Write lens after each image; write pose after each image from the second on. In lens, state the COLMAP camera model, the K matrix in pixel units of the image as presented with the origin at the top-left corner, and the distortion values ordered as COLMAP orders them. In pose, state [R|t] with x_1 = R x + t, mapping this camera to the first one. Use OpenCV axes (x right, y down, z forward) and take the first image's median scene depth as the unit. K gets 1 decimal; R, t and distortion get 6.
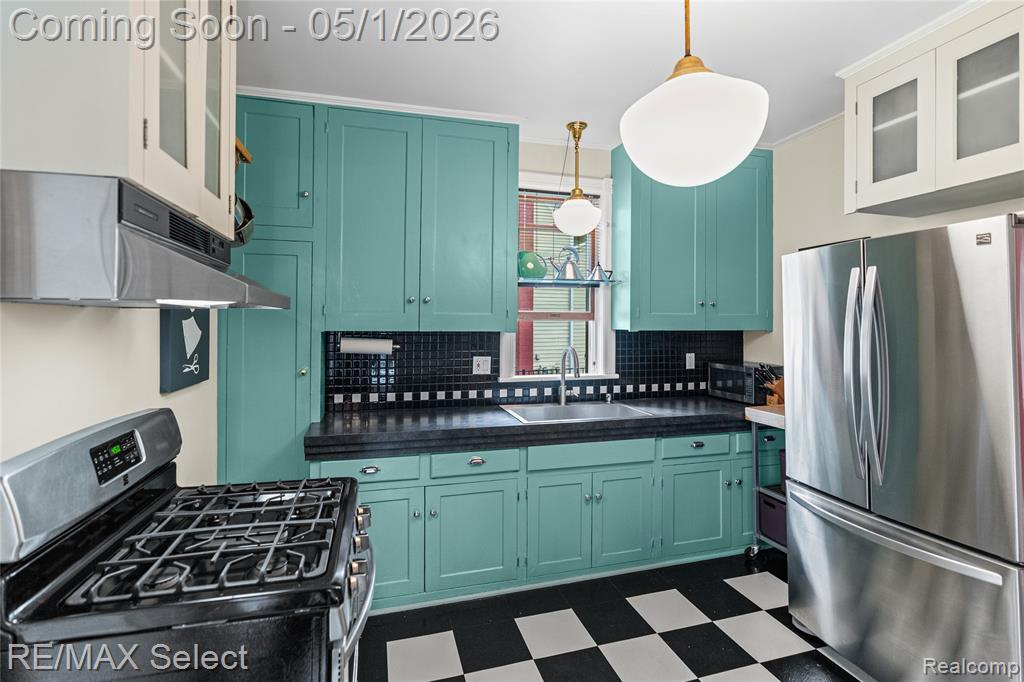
lens RADIAL K [[493.1, 0, 513.8], [0, 493.1, 320.9], [0, 0, 1]] dist [-0.006472, 0.000285]
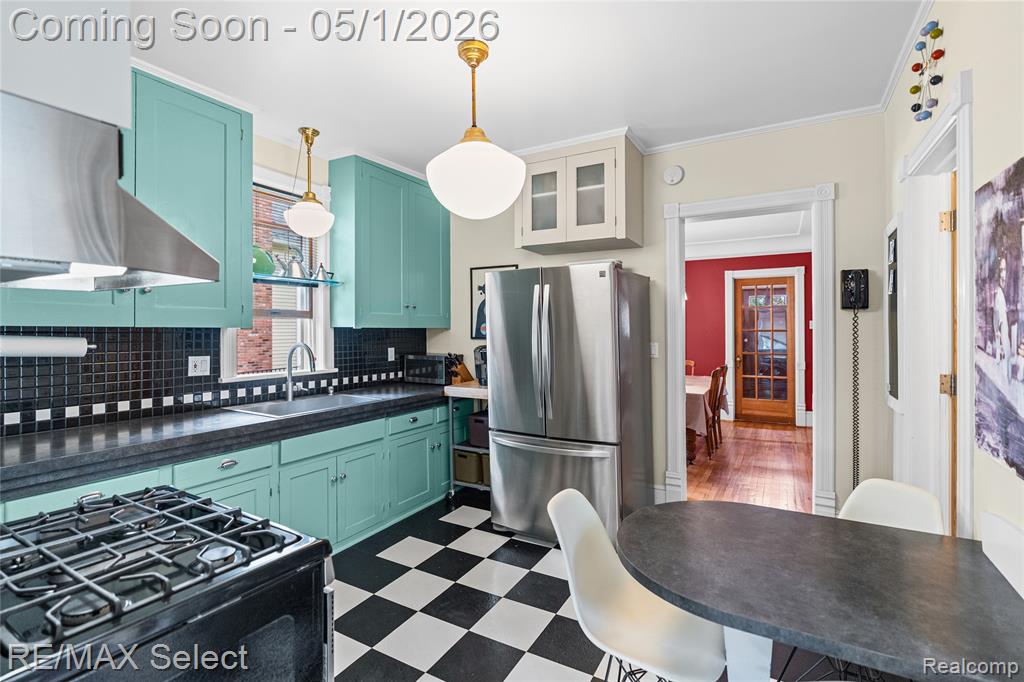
lens RADIAL K [[473.3, 0, 514.6], [0, 473.3, 328.8], [0, 0, 1]] dist [-0.004346, 0.000728]
pose [[0.718124, -0.000555, 0.695914, -0.262690], [-0.004552, 0.999975, 0.005495, 0.015049], [-0.695900, -0.007114, 0.718104, -0.027192]]
